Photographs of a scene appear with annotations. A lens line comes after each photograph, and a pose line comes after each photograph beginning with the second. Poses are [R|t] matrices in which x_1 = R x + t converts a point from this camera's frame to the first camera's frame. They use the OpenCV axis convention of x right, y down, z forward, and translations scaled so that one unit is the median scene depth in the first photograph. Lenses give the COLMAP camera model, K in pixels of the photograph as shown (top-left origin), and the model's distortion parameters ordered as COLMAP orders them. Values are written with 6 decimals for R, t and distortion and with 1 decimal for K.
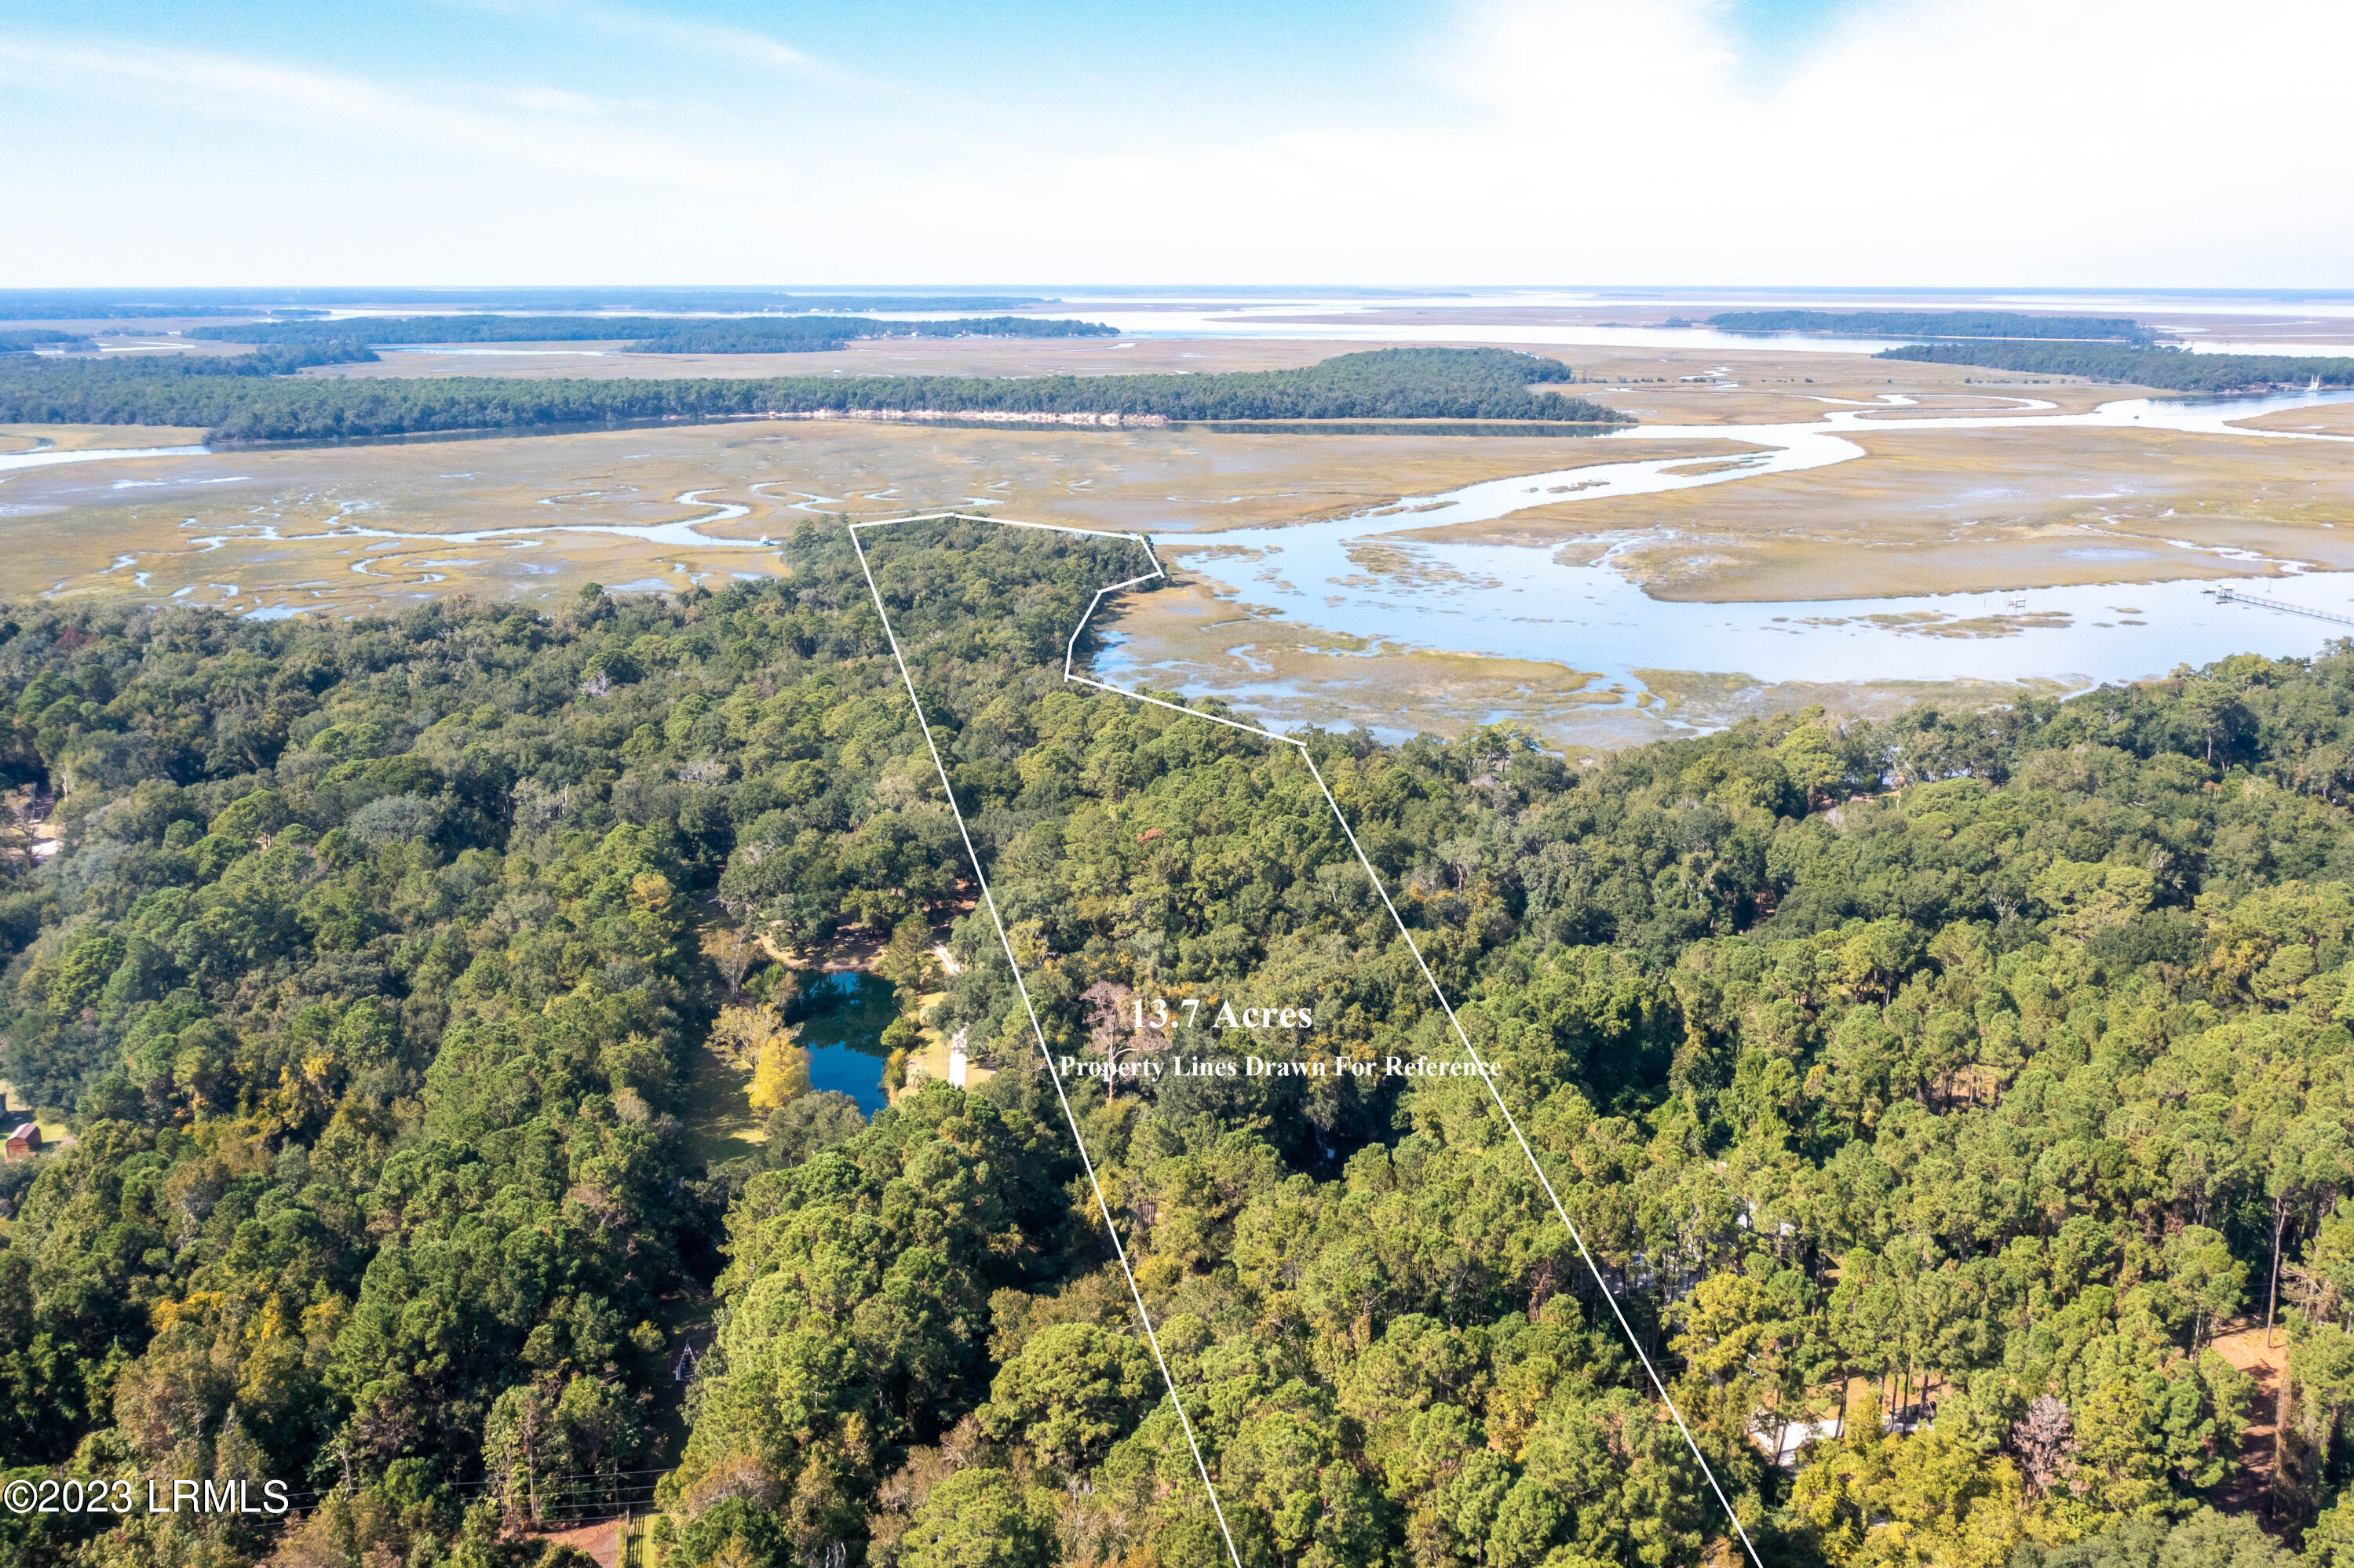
lens RADIAL K [[2015.6, 0, 1177.0], [0, 2015.6, 784.0], [0, 0, 1]] dist [-0.032463, 0.011561]
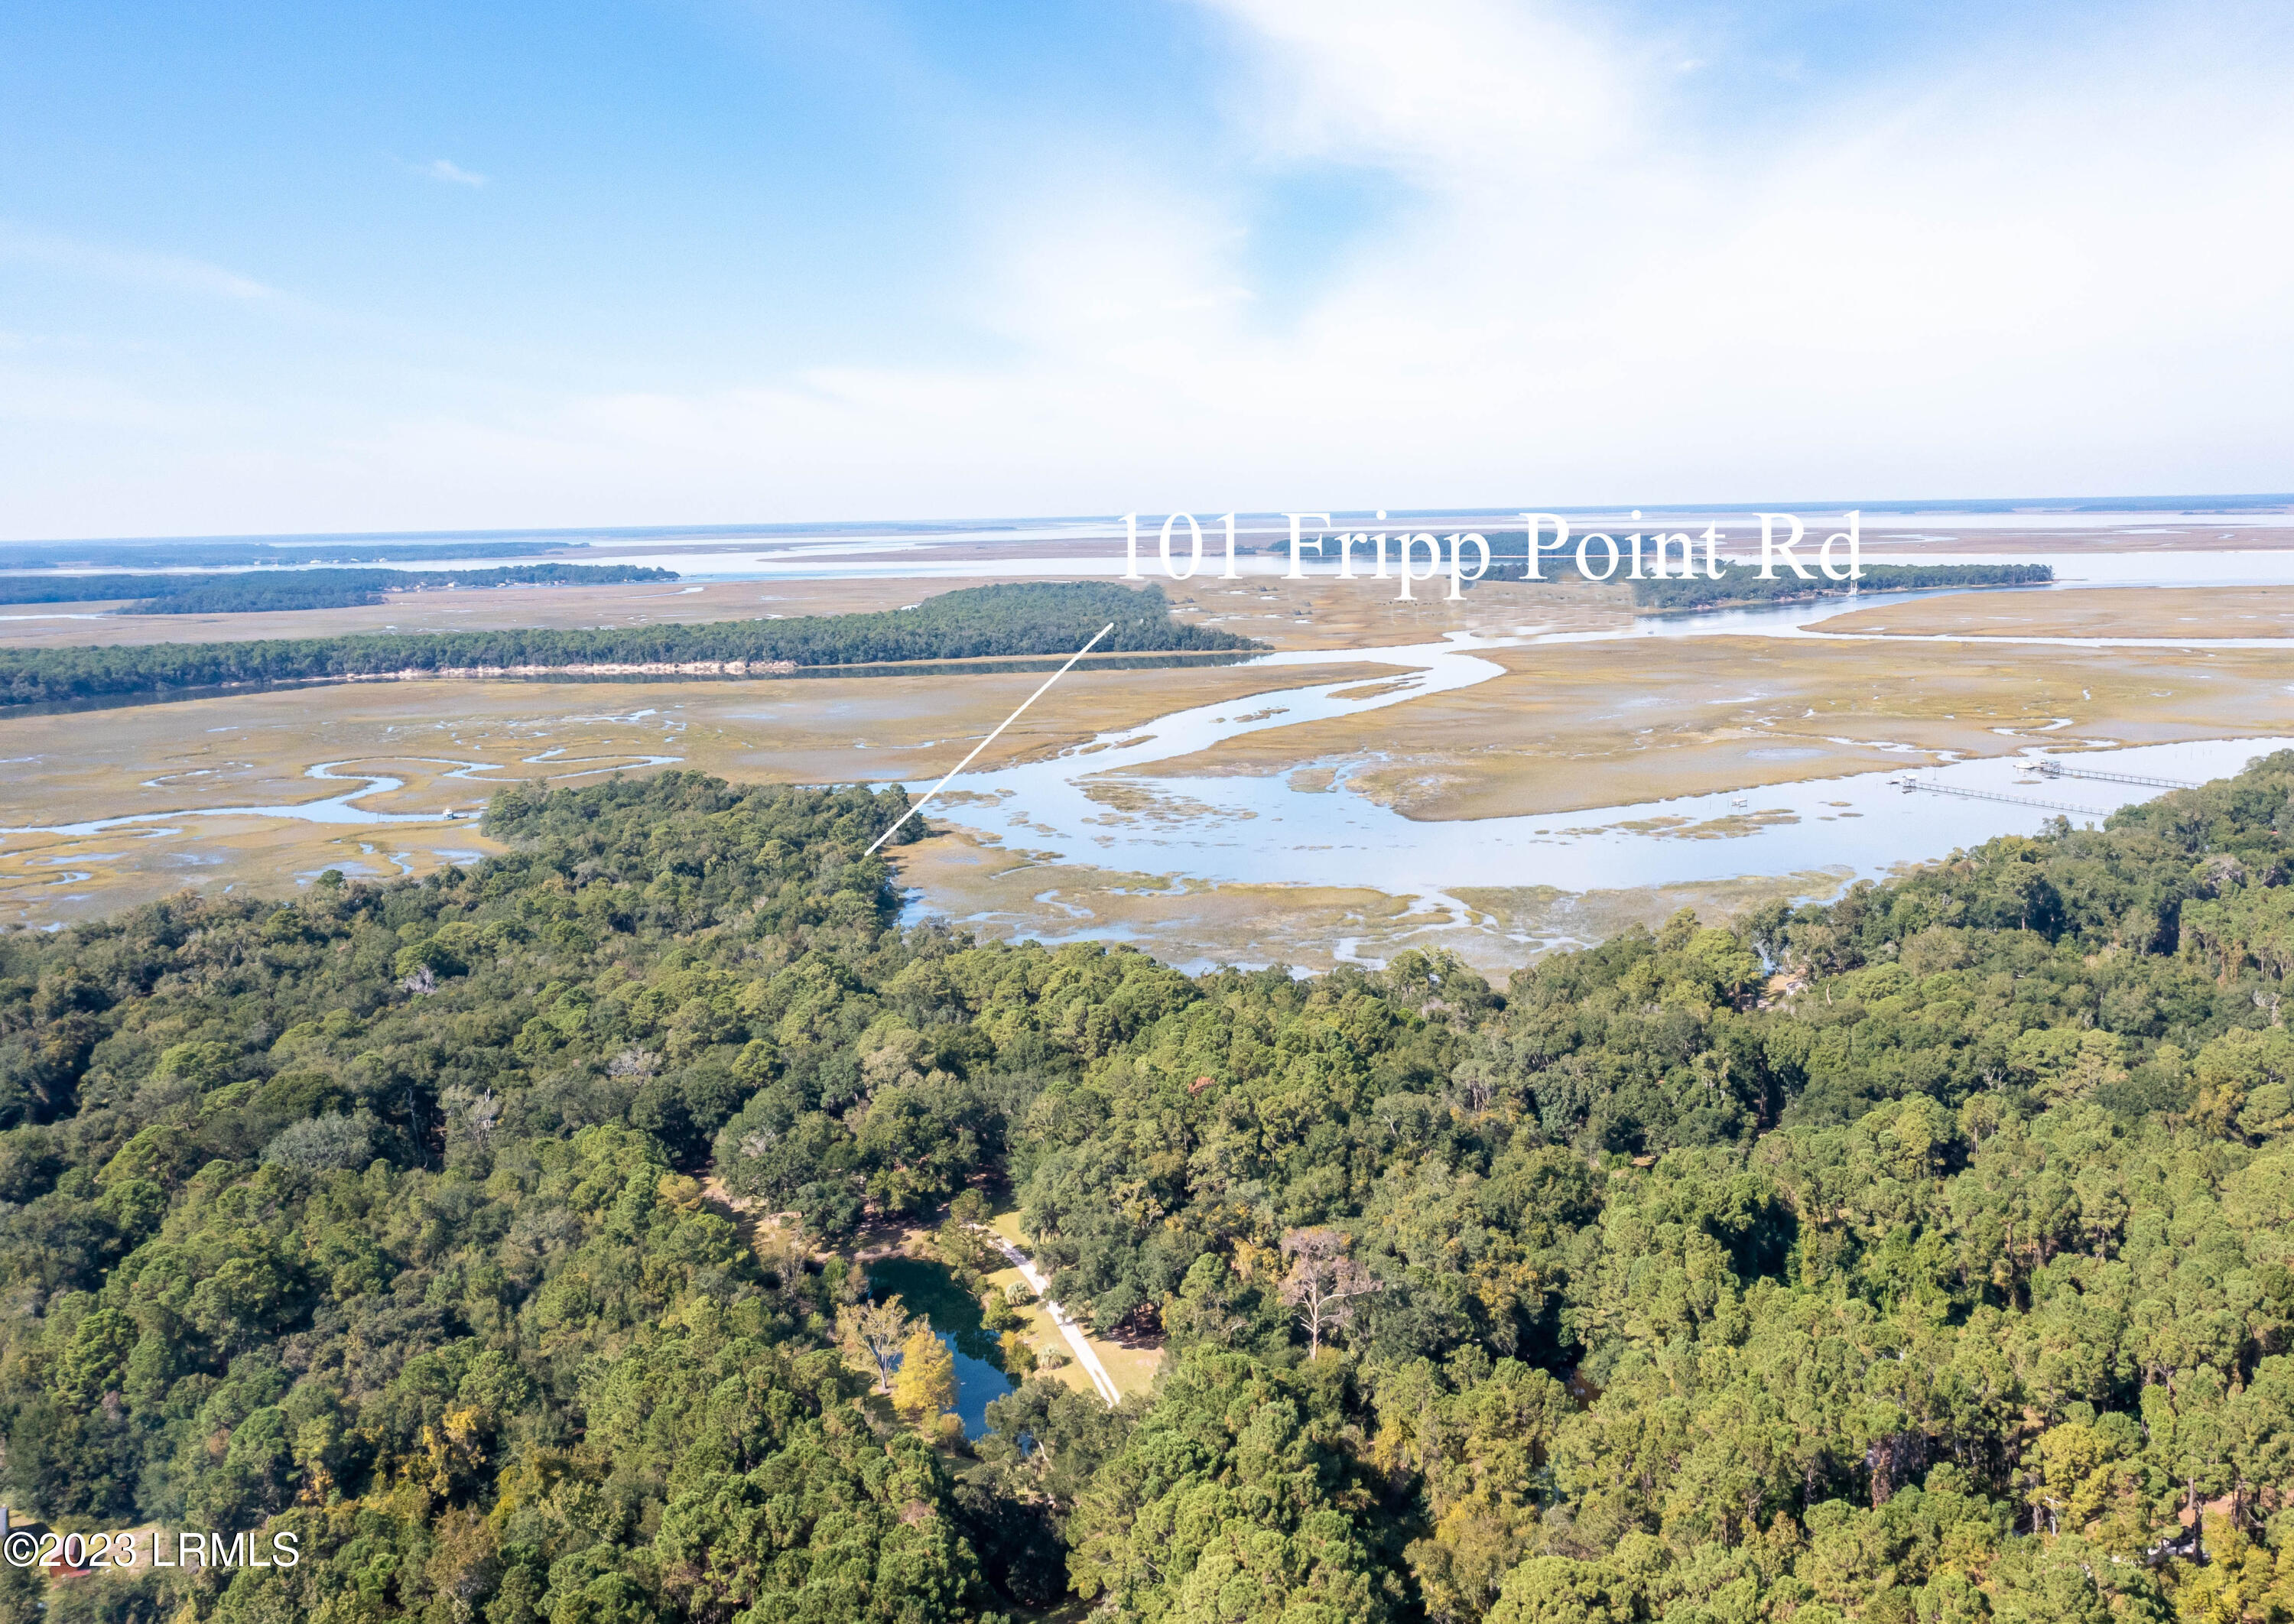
lens RADIAL K [[2087.2, 0, 1266.3], [0, 2087.2, 811.0], [0, 0, 1]] dist [-0.035458, 0.013446]
pose [[0.963766, -0.056877, 0.260616, -0.203396], [0.083529, 0.992217, -0.092350, -0.008673], [-0.253335, 0.110772, 0.961015, -0.002562]]
